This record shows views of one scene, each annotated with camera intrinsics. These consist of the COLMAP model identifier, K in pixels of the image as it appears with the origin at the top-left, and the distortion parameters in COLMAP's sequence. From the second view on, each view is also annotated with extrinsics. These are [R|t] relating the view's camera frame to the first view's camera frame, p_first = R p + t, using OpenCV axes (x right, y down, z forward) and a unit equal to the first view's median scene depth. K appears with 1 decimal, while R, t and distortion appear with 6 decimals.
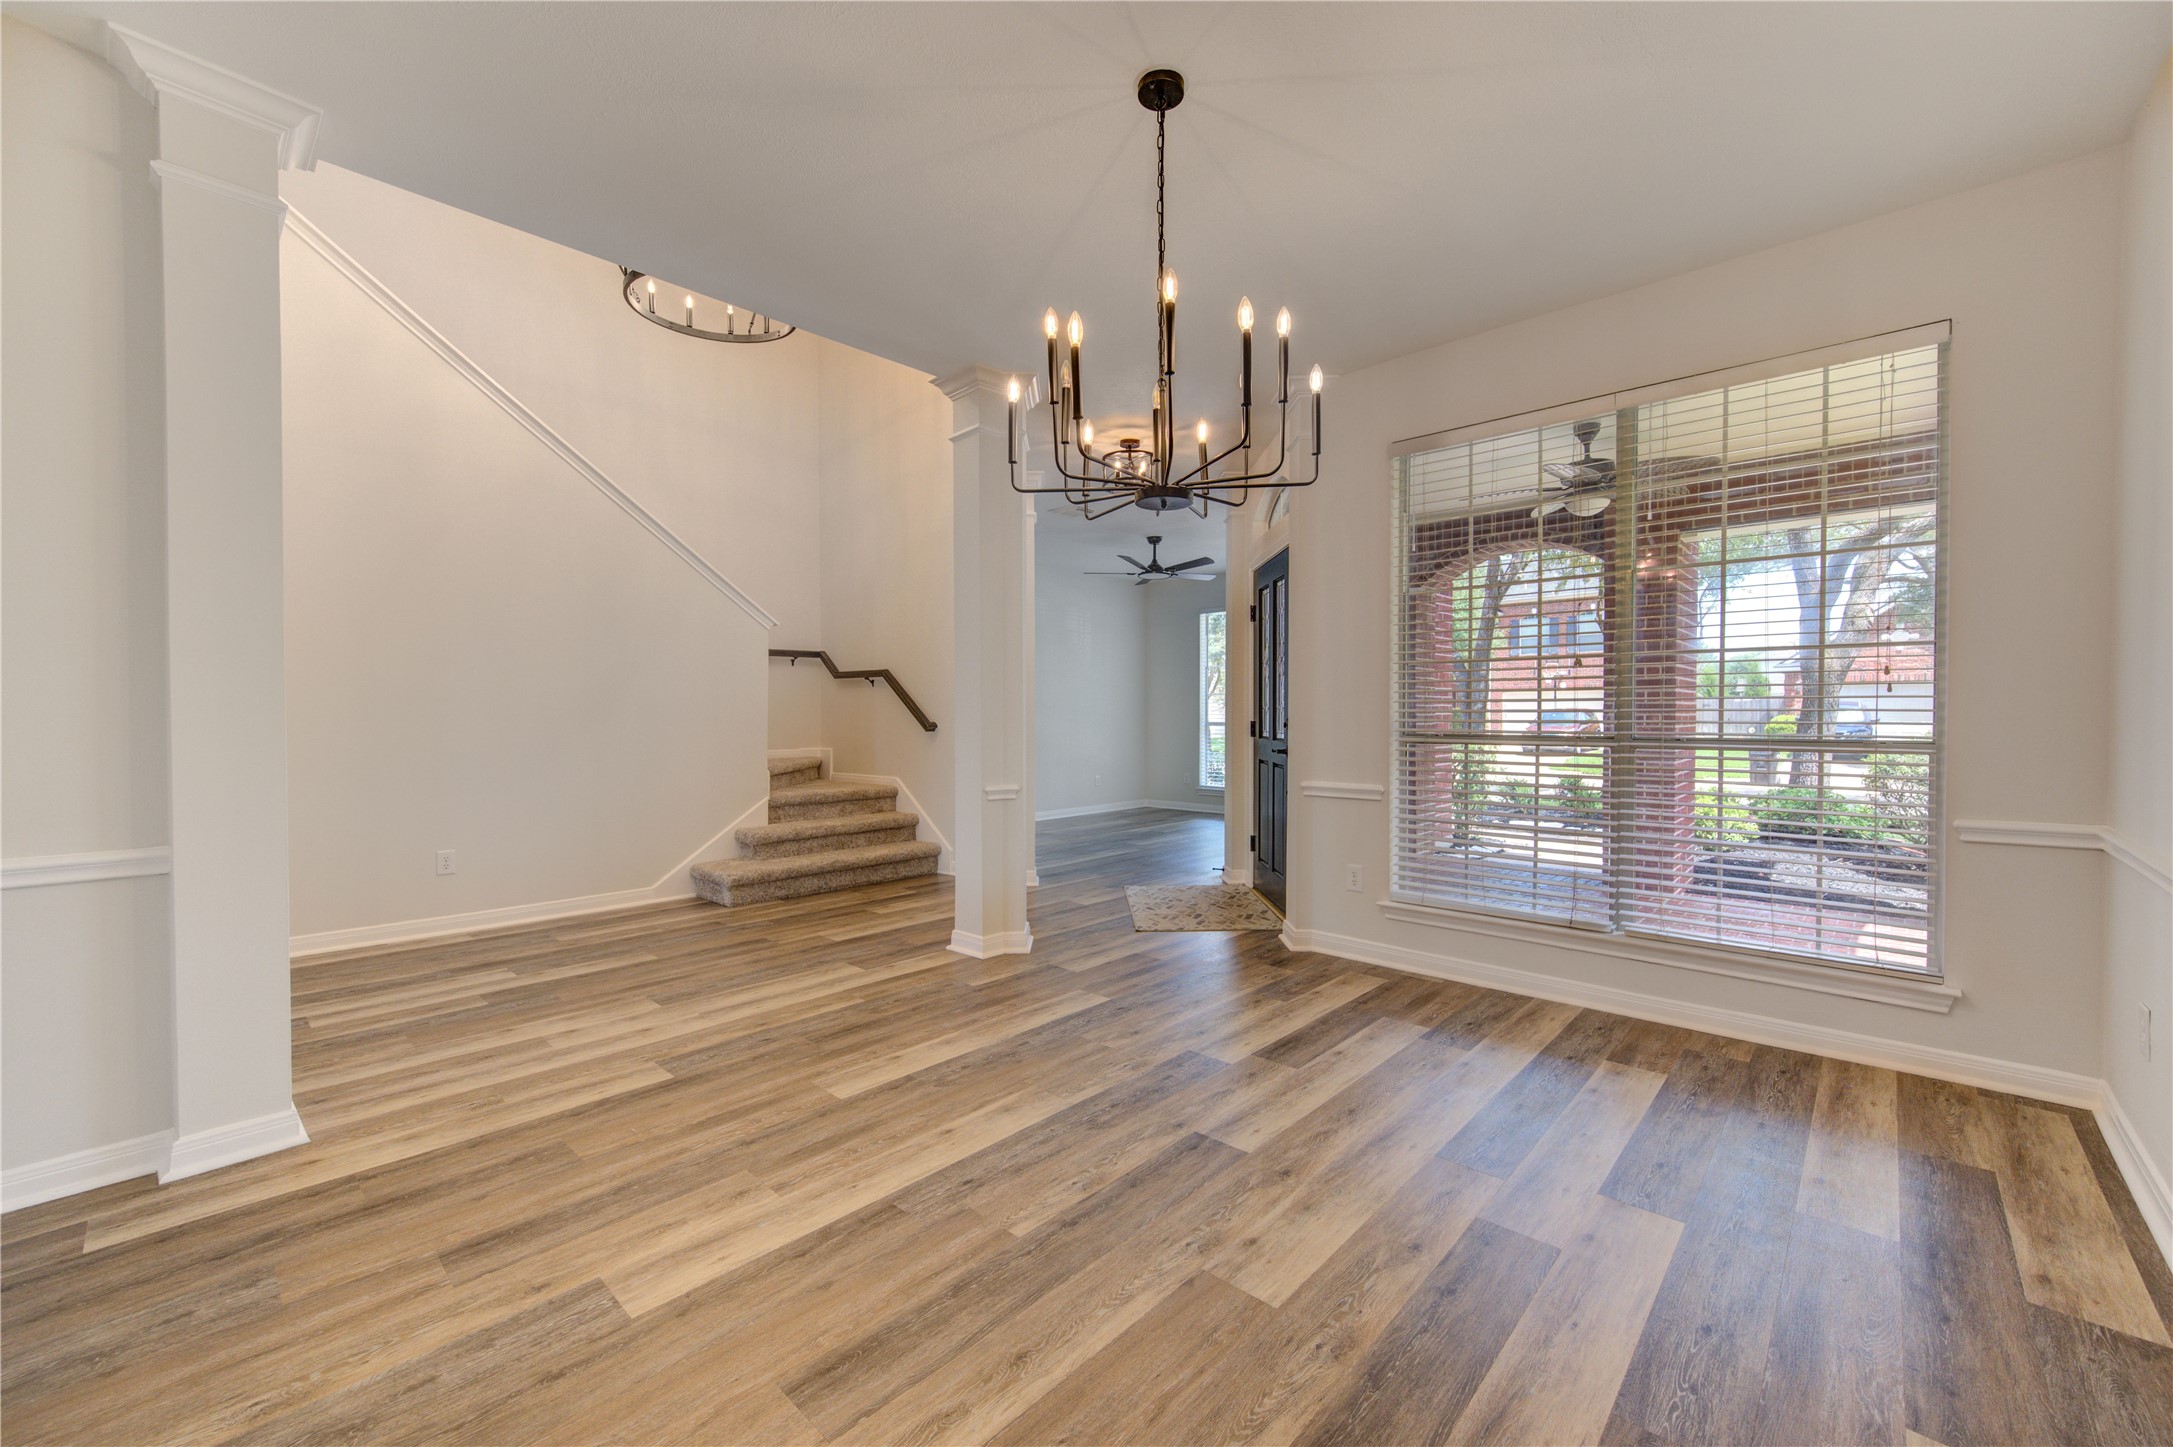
lens RADIAL K [[851.8, 0, 1095.1], [0, 851.8, 715.9], [0, 0, 1]] dist [0.000101, -0.000100]
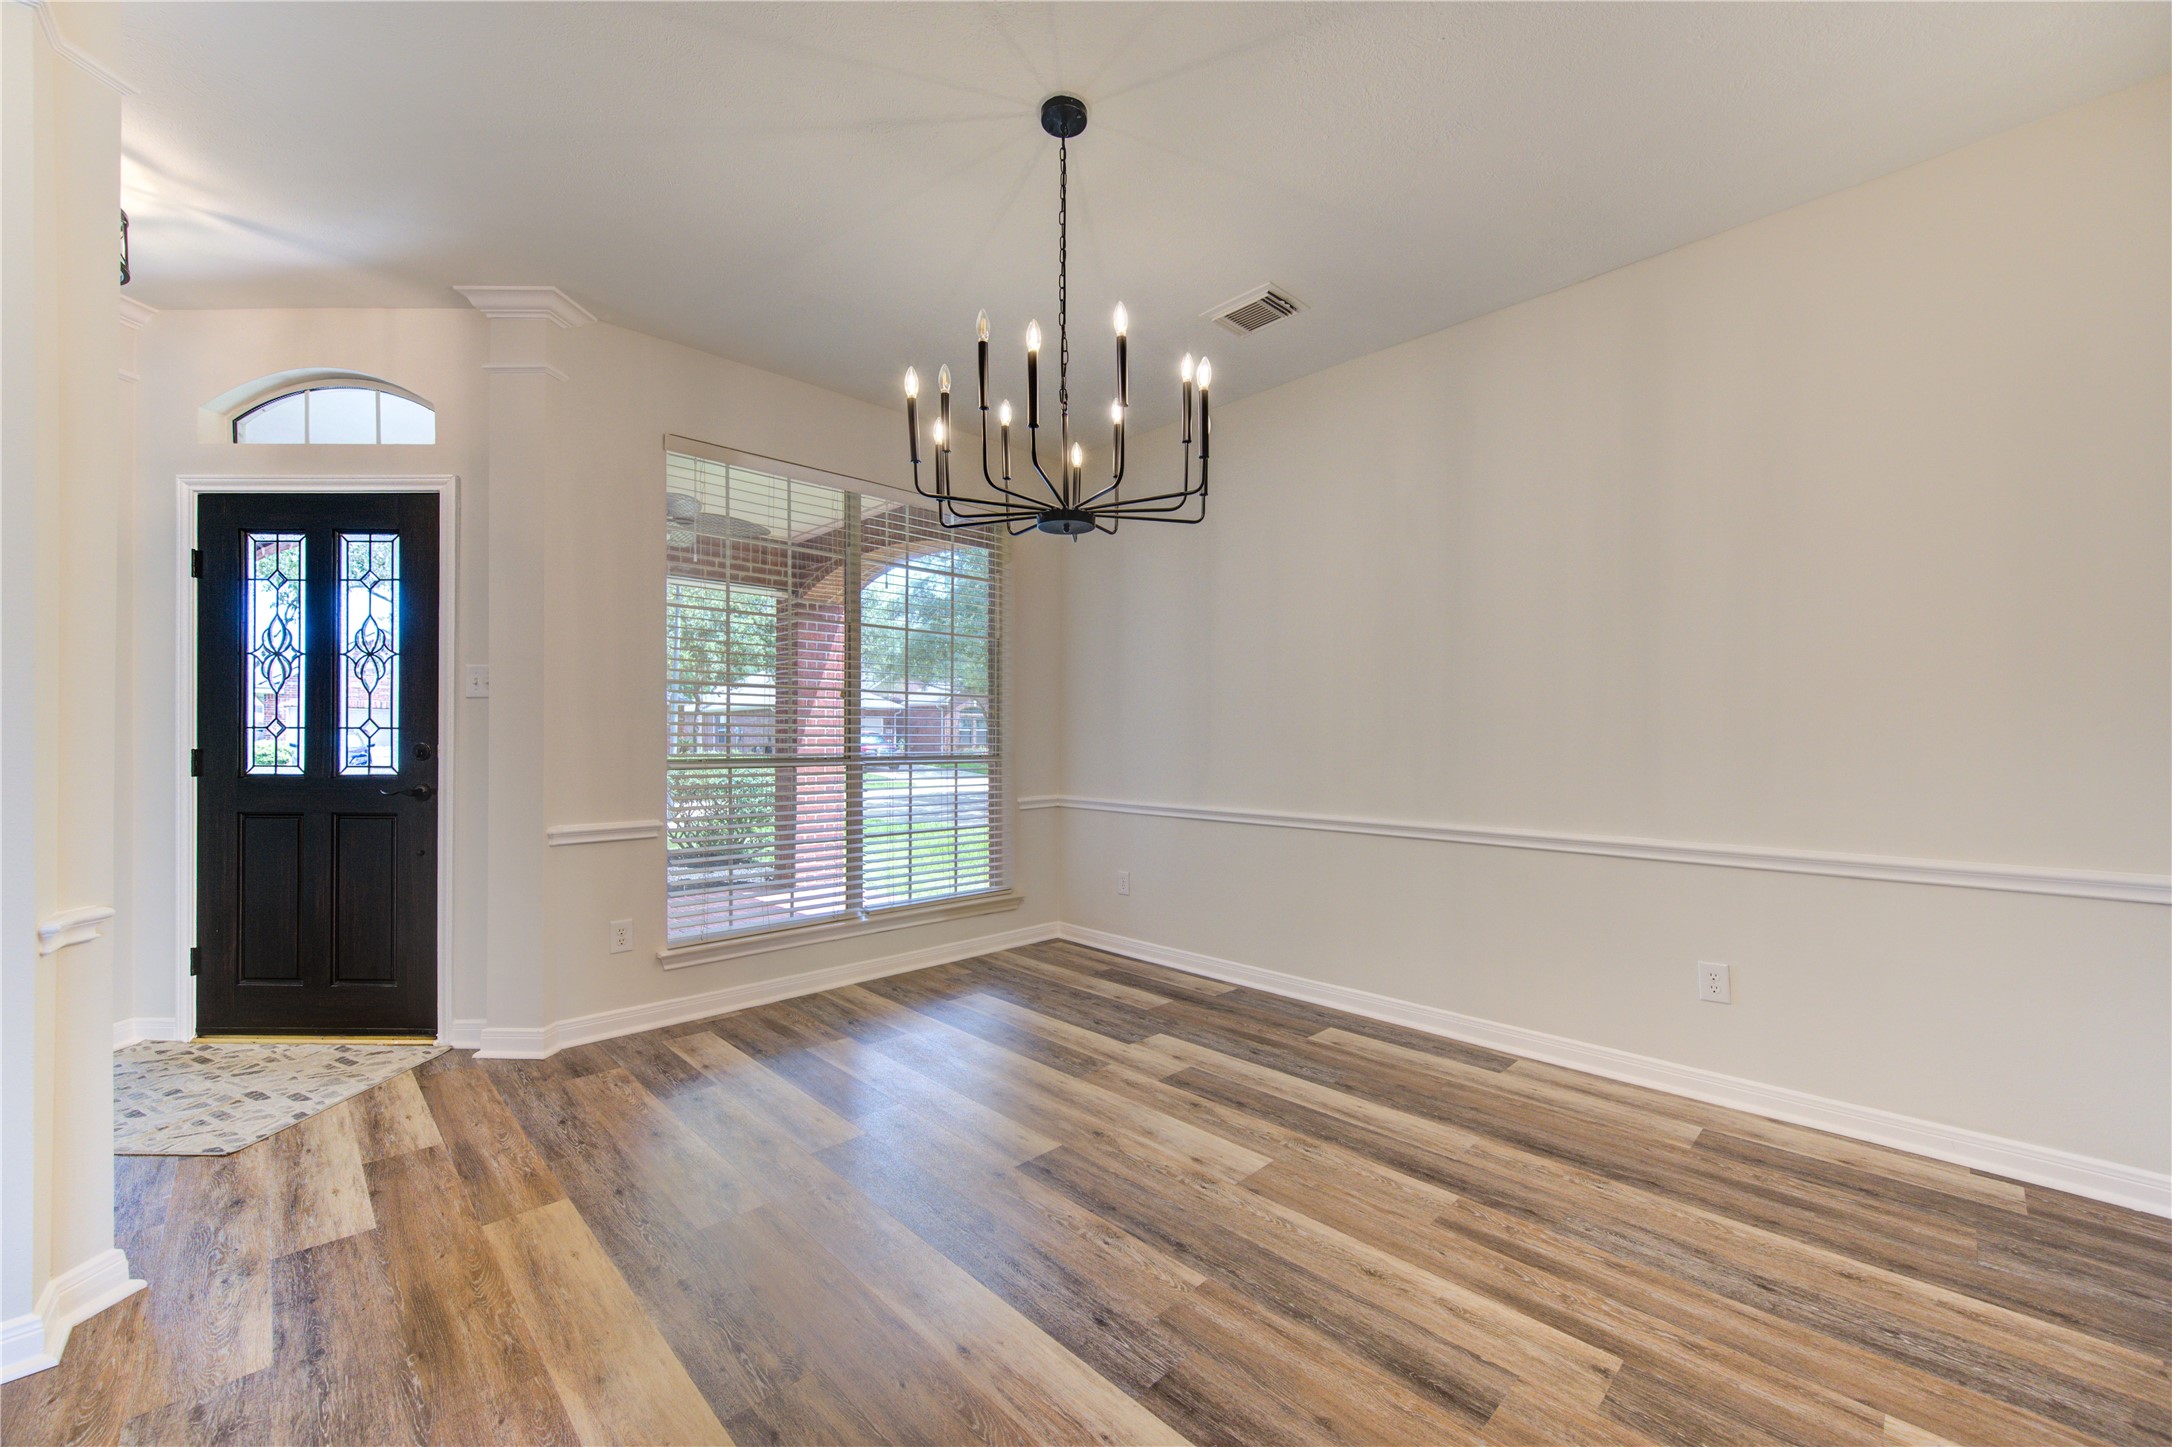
lens RADIAL K [[851.5, 0, 1078.5], [0, 851.5, 735.3], [0, 0, 1]] dist [0.001482, -0.000426]
pose [[0.056843, 0.003696, 0.998376, -0.681606], [0.001682, 0.999991, -0.003798, -0.001476], [-0.998382, 0.001895, 0.056837, 0.696691]]
